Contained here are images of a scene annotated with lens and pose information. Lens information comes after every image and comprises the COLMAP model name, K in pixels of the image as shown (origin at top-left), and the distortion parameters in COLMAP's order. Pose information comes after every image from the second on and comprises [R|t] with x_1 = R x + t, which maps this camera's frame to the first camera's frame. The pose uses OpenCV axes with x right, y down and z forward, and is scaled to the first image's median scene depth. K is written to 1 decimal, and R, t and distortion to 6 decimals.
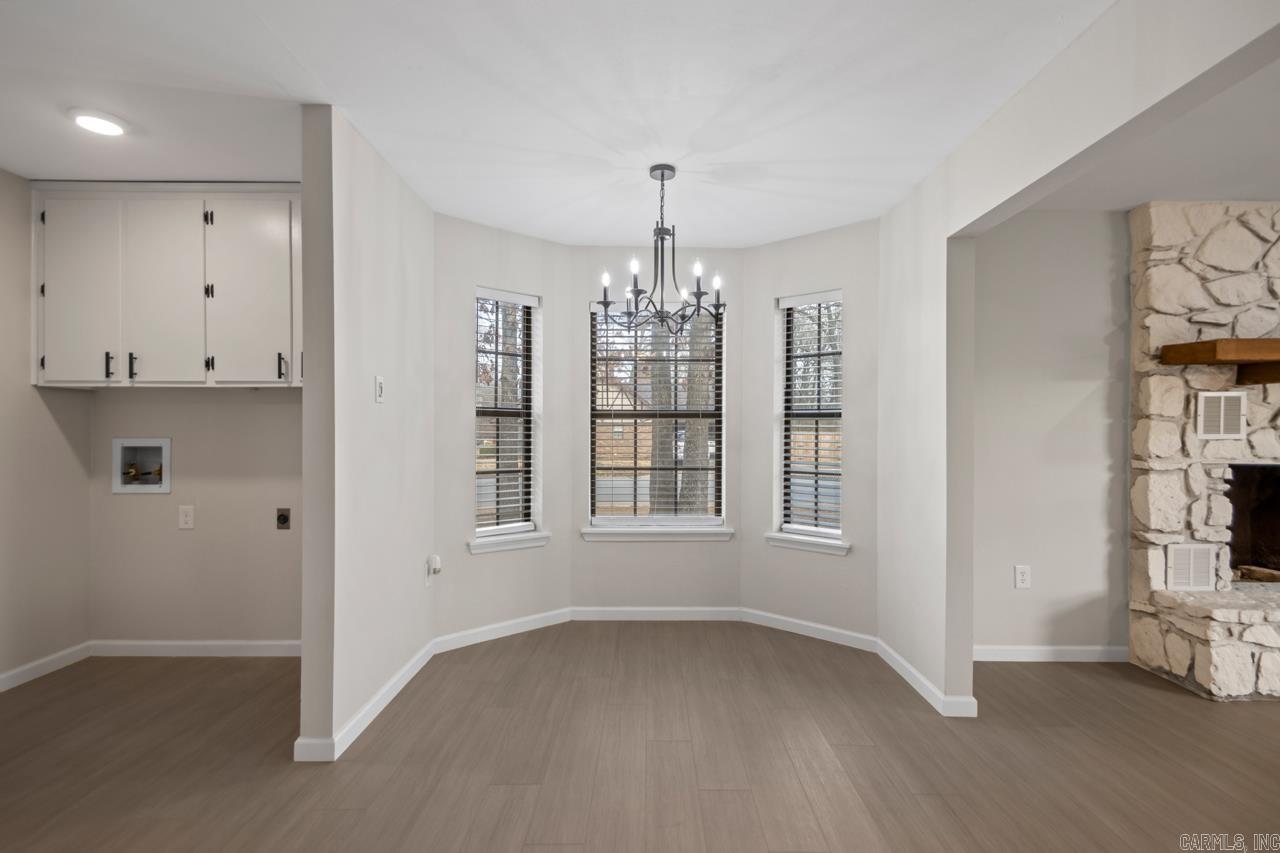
lens RADIAL K [[597.5, 0, 645.5], [0, 597.5, 438.7], [0, 0, 1]] dist [0.026320, -0.009935]
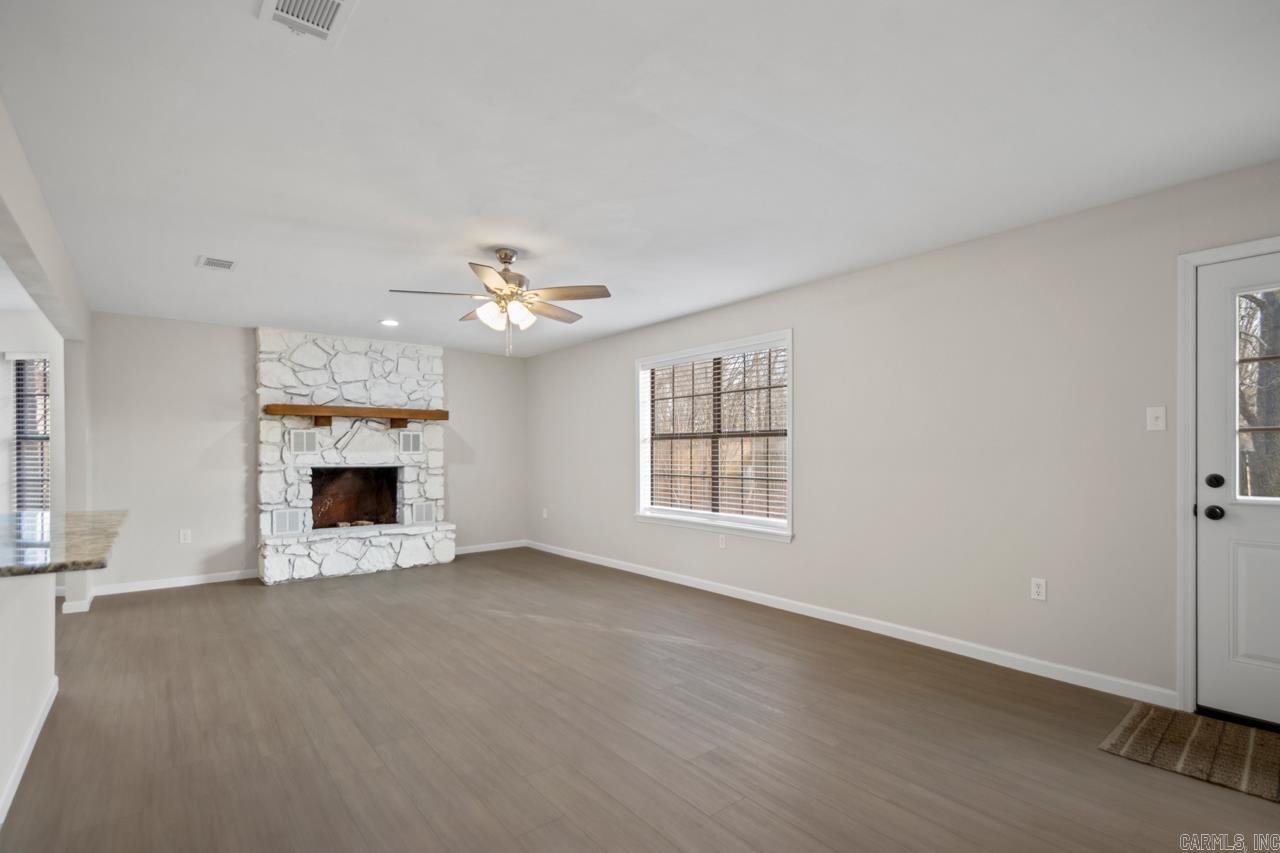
lens RADIAL K [[583.8, 0, 655.3], [0, 583.8, 451.5], [0, 0, 1]] dist [0.014408, -0.000168]
pose [[0.763126, -0.006383, 0.646218, 0.591477], [0.013673, 0.999887, -0.006271, 0.019578], [-0.646105, 0.013621, 0.763127, -1.154245]]
